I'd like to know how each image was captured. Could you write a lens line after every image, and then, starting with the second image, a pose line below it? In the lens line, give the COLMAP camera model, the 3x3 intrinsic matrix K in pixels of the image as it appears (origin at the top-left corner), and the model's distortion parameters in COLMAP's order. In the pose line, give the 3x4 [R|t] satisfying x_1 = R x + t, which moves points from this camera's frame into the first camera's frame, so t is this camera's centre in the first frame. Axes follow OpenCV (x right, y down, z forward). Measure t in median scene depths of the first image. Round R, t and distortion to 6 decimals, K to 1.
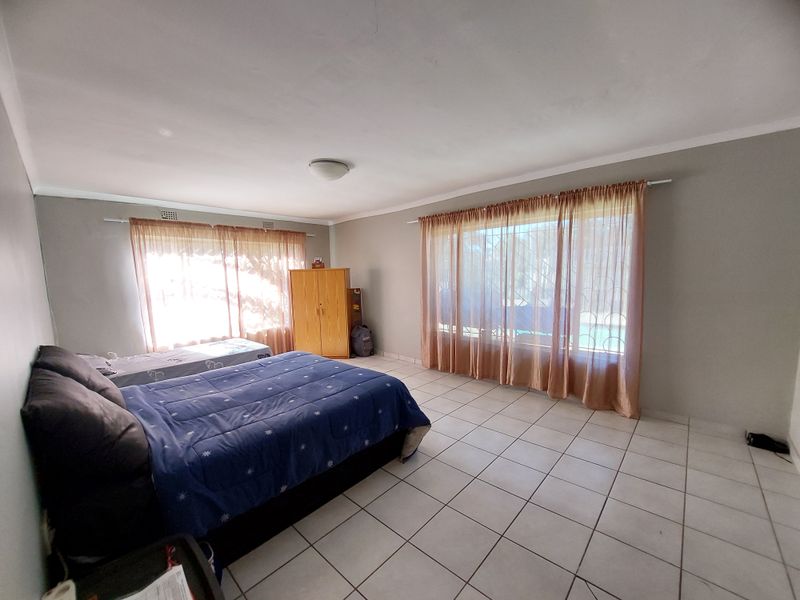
lens RADIAL K [[320.5, 0, 400.0], [0, 320.5, 300.0], [0, 0, 1]] dist [-0.000306, -0.000072]
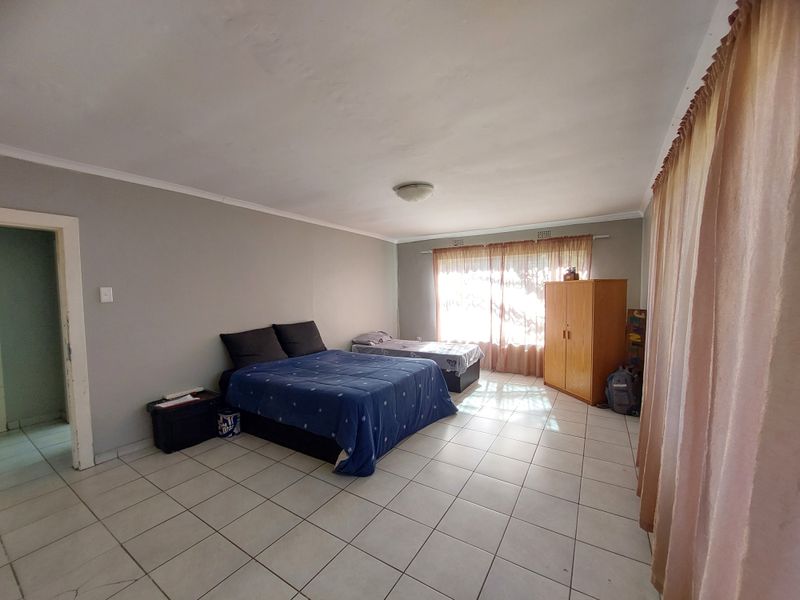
lens RADIAL K [[324.3, 0, 398.9], [0, 324.3, 309.2], [0, 0, 1]] dist [-0.000383, -0.000015]
pose [[0.185181, 0.075974, -0.979763, 0.508803], [-0.073735, 0.995271, 0.063240, -0.051315], [0.979934, 0.060532, 0.189907, 0.471544]]
